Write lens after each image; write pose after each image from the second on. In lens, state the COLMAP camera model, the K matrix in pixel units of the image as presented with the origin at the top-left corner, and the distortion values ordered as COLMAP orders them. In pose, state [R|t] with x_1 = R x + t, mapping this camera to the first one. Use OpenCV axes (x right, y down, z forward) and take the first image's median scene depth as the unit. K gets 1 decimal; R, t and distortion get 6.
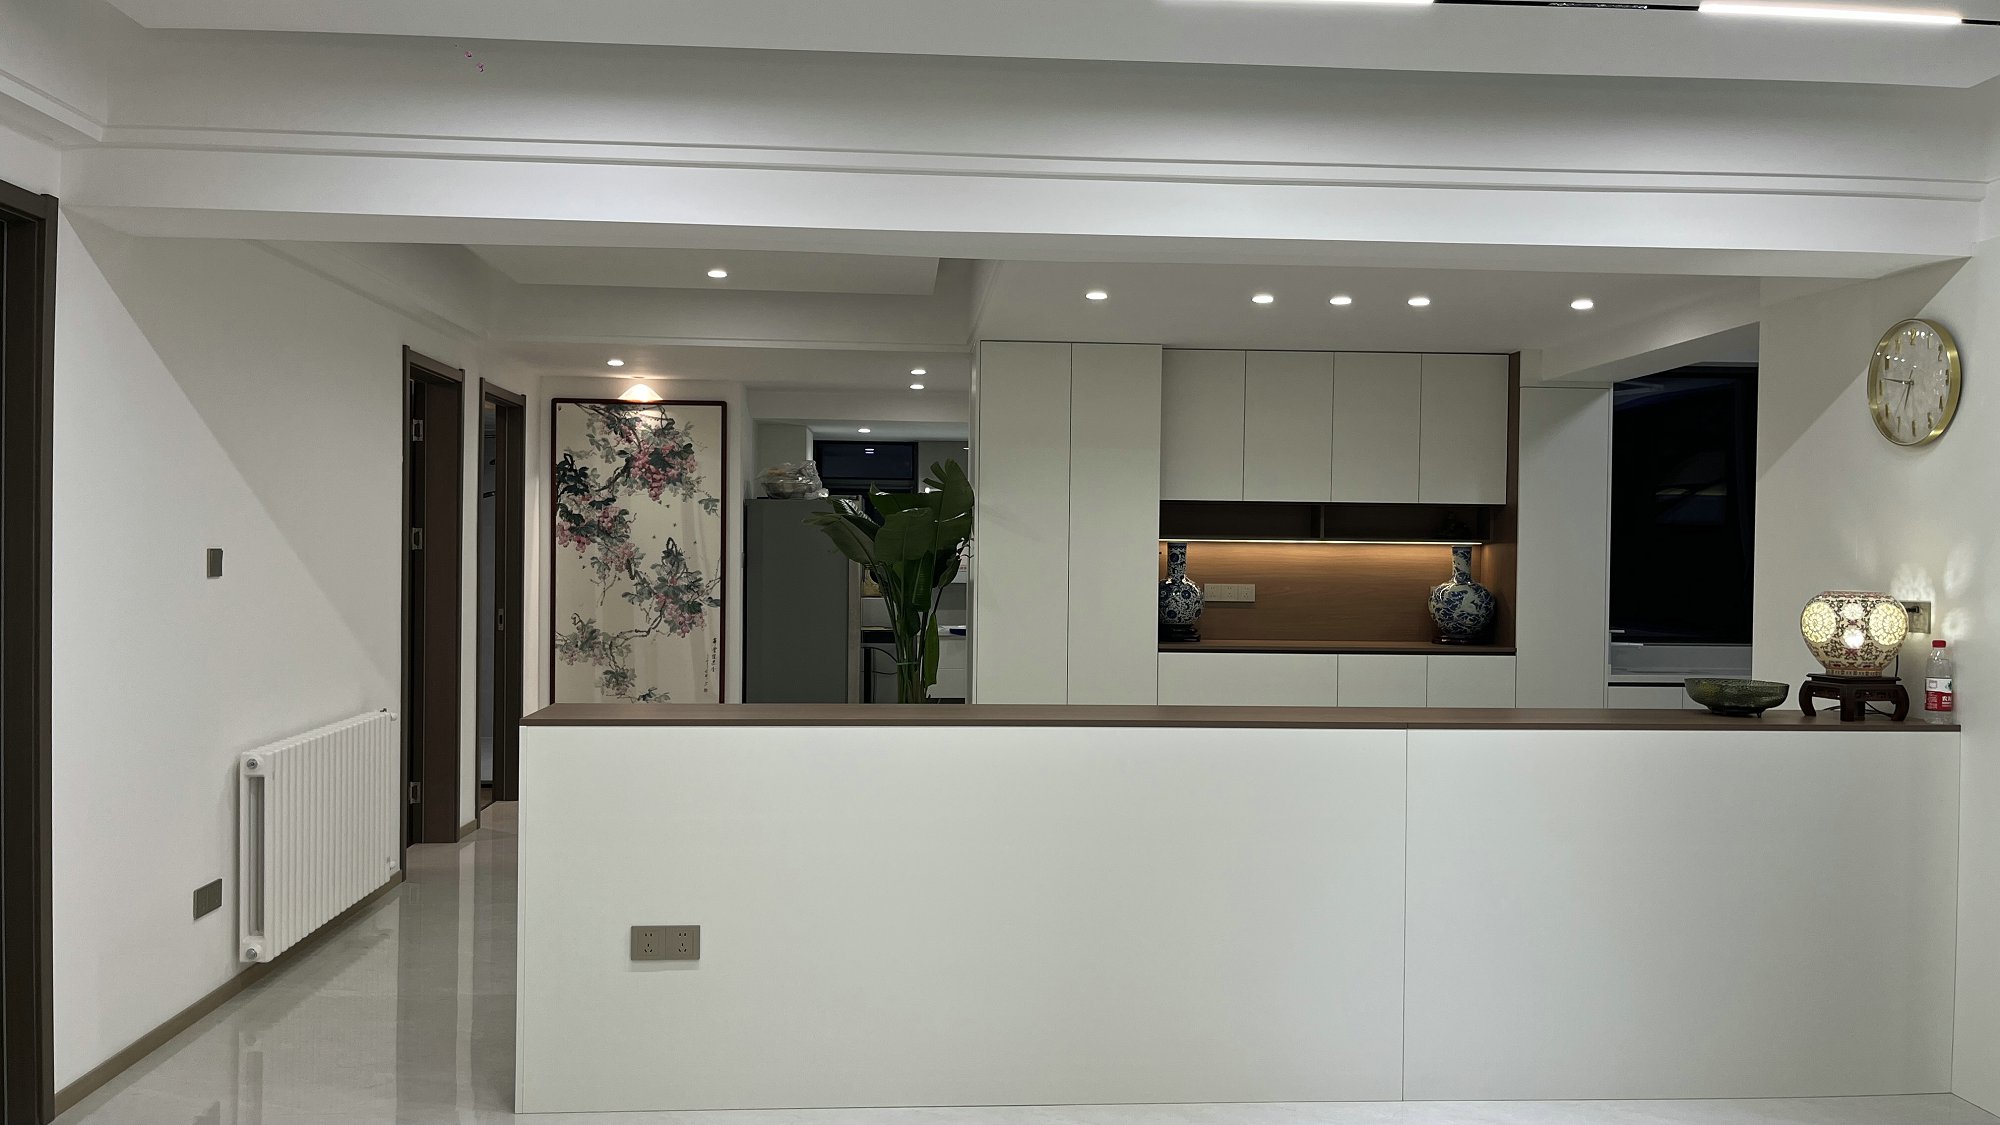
lens RADIAL K [[1515.2, 0, 1000.0], [0, 1515.2, 562.5], [0, 0, 1]] dist [0.005605, -0.003838]
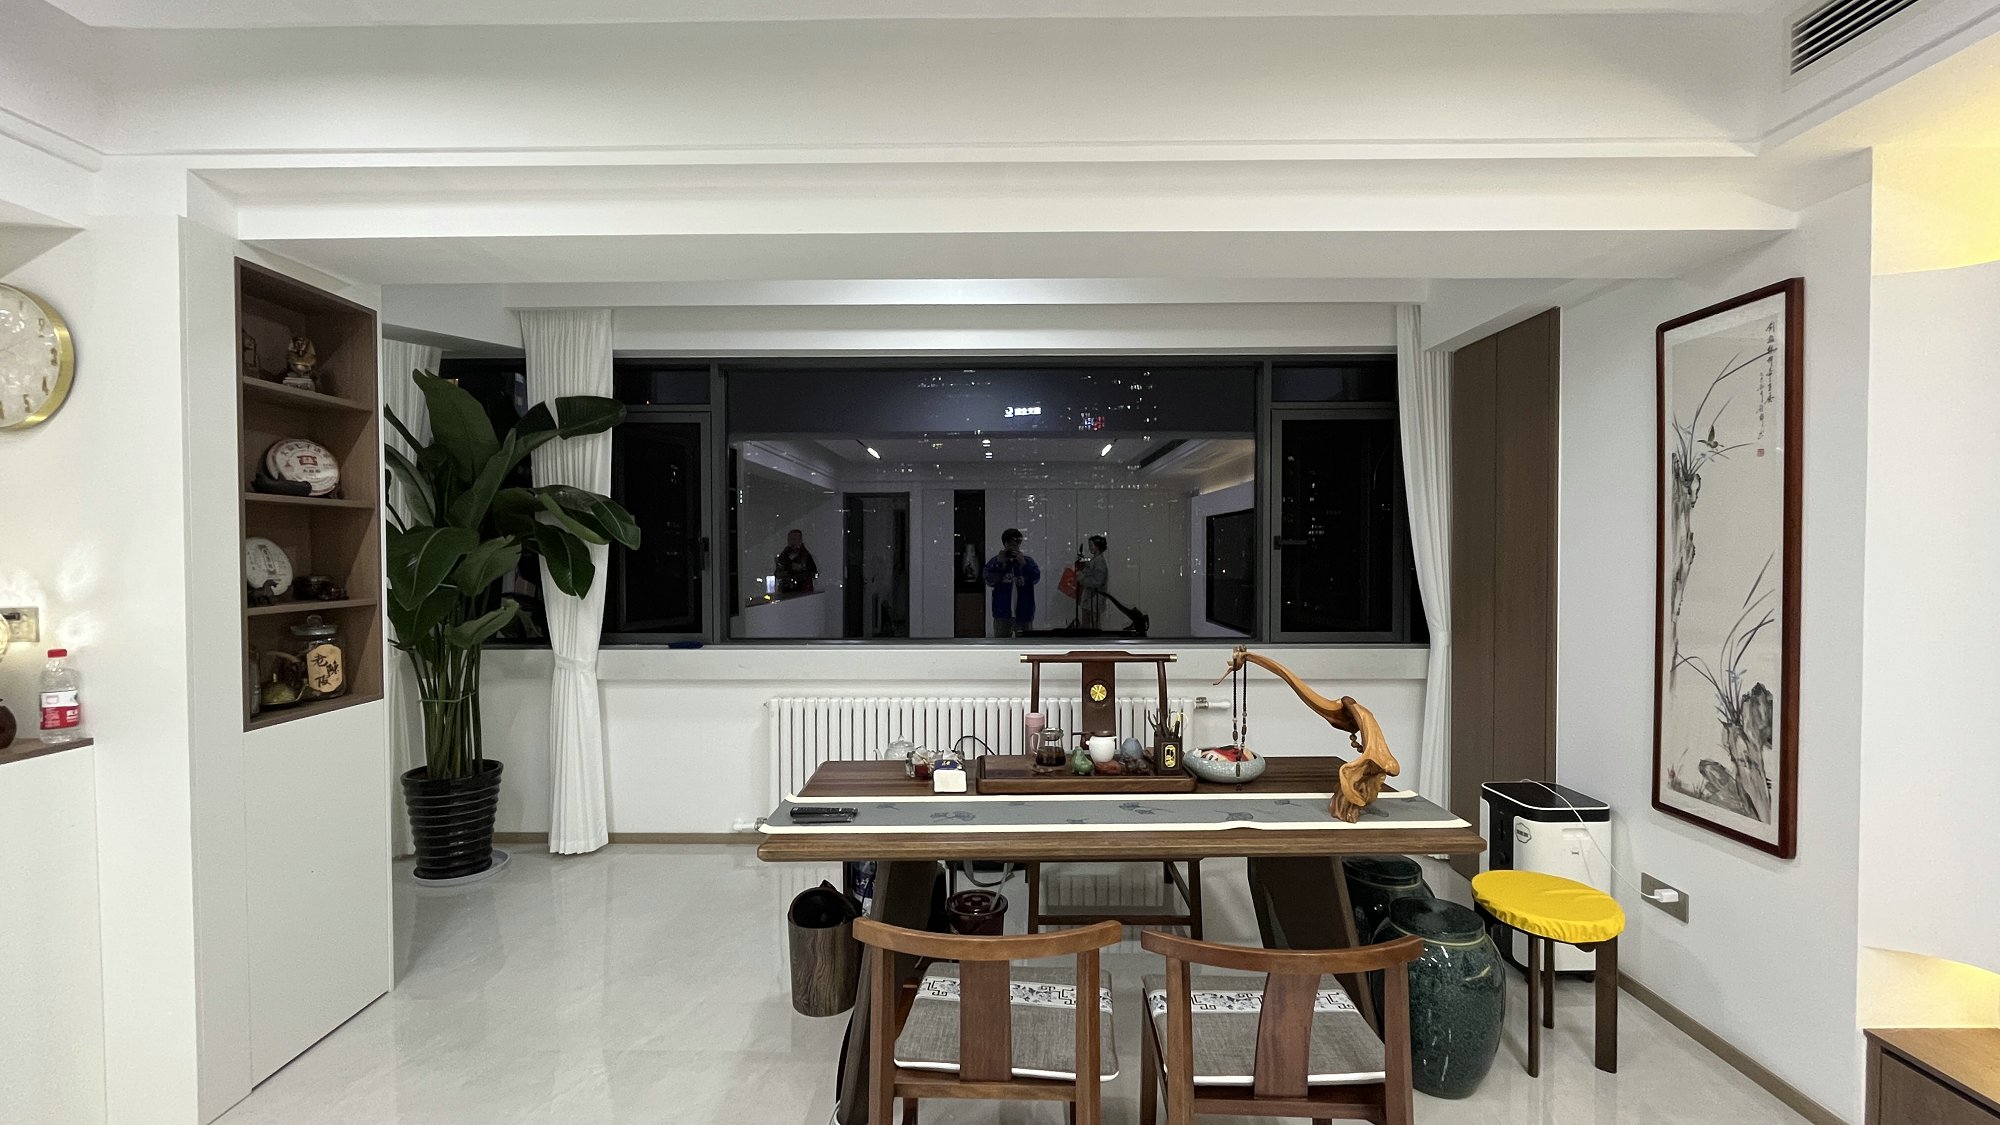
lens RADIAL K [[808.8, 0, 998.4], [0, 808.8, 567.4], [0, 0, 1]] dist [-0.001907, -0.000347]
pose [[0.073247, -0.032277, 0.996791, 0.102821], [0.014814, 0.999401, 0.031273, -0.002181], [-0.997204, 0.012476, 0.073681, 0.226800]]
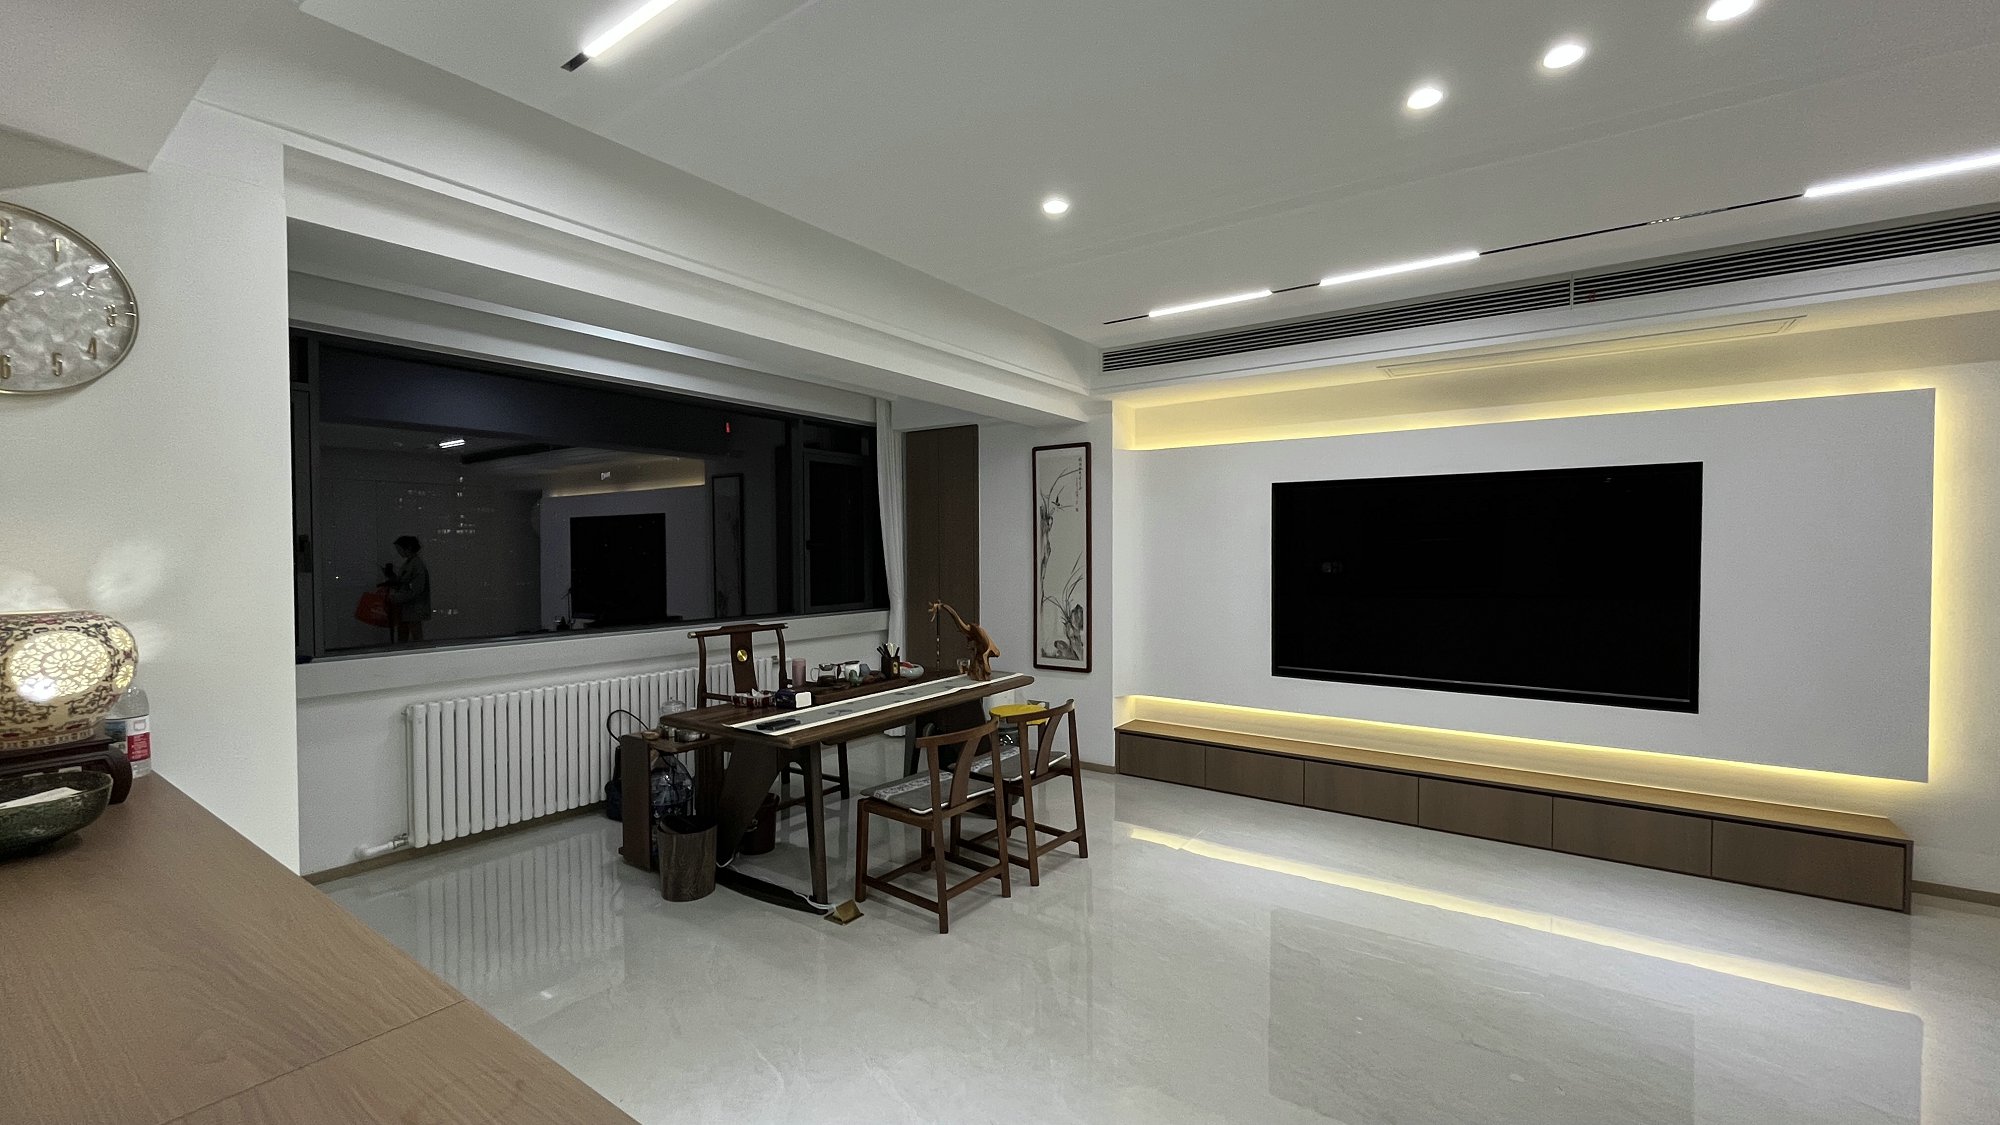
lens RADIAL K [[808.8, 0, 998.4], [0, 808.8, 567.4], [0, 0, 1]] dist [-0.001907, -0.000347]
pose [[-0.776976, -0.022001, 0.629146, 0.017703], [0.002251, 0.999286, 0.037725, -0.006741], [-0.629527, 0.030727, -0.776371, 0.576334]]
